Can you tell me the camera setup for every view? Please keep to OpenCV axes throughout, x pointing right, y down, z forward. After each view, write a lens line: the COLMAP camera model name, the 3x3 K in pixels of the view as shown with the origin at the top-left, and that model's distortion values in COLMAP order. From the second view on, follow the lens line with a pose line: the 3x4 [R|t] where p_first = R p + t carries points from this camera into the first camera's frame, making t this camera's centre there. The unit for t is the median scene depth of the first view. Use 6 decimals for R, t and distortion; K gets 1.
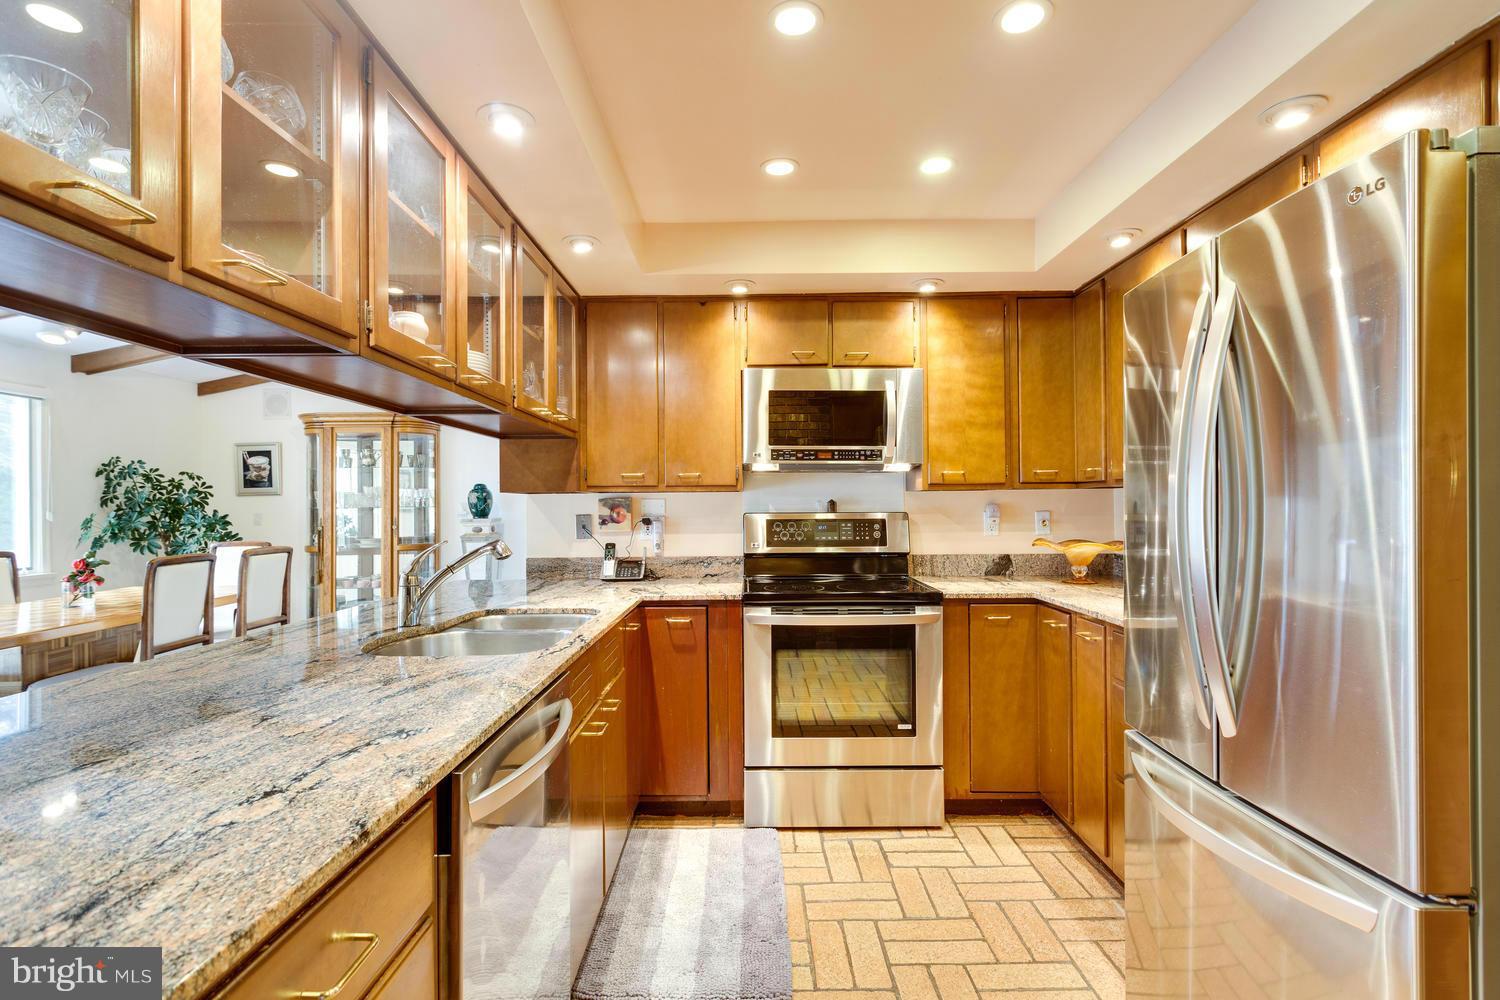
lens RADIAL K [[711.1, 0, 747.6], [0, 711.1, 498.2], [0, 0, 1]] dist [0.004935, -0.000449]
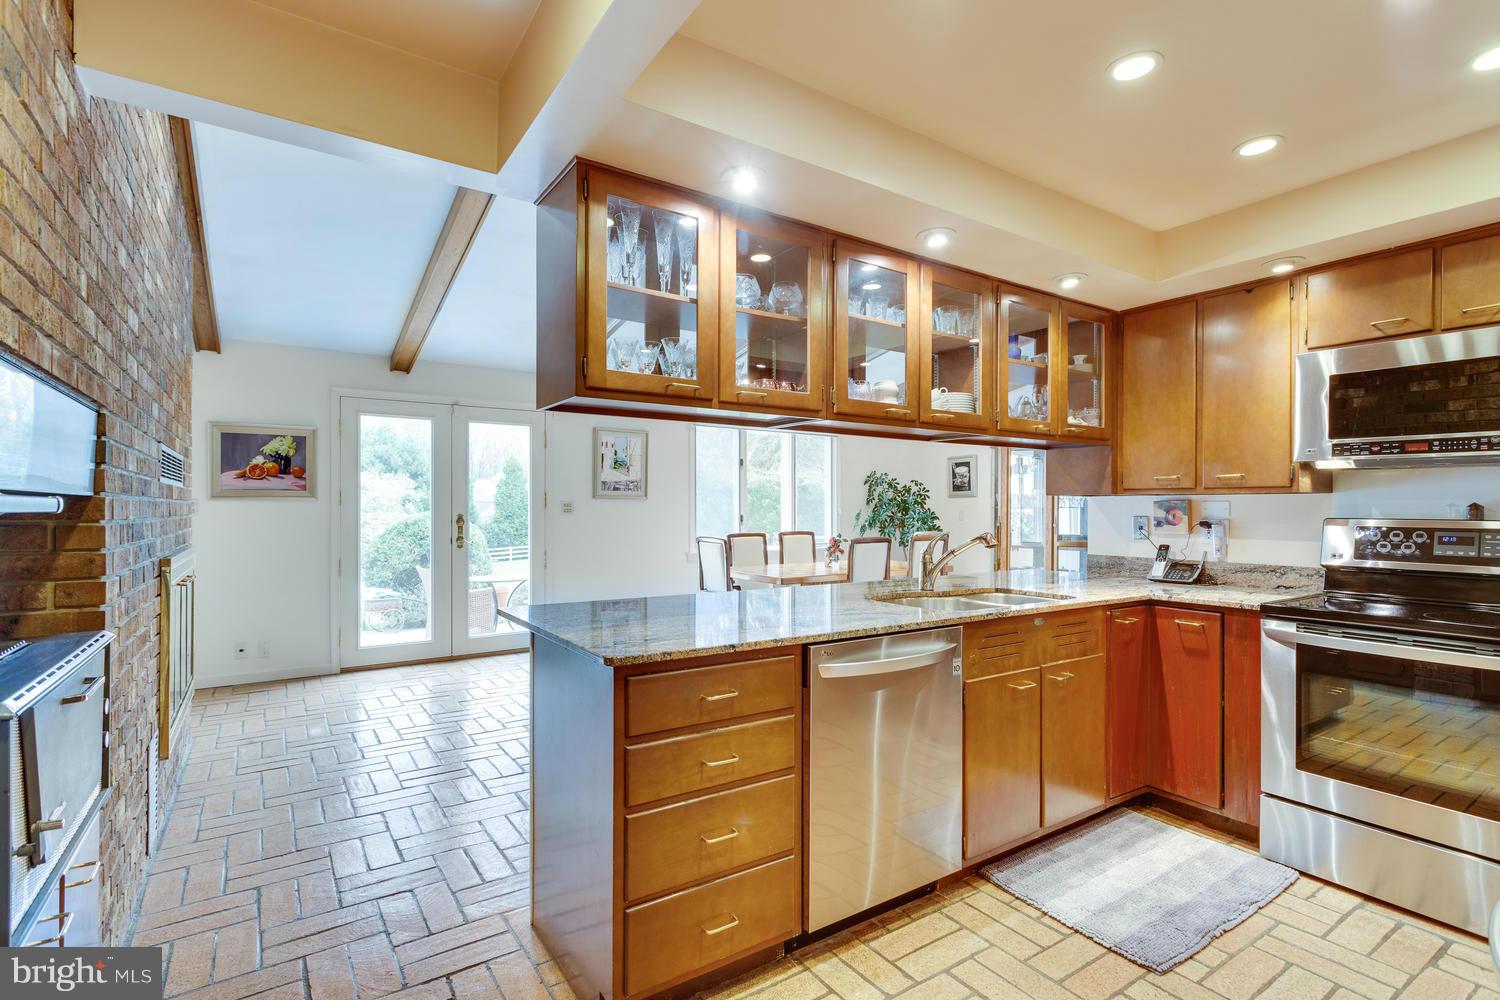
lens RADIAL K [[711.1, 0, 747.3], [0, 711.1, 503.8], [0, 0, 1]] dist [0.004935, -0.000449]
pose [[0.557276, 0.006638, -0.830301, 0.346274], [-0.000934, 0.999972, 0.007367, -0.001947], [0.830327, -0.003330, 0.557267, -0.060872]]
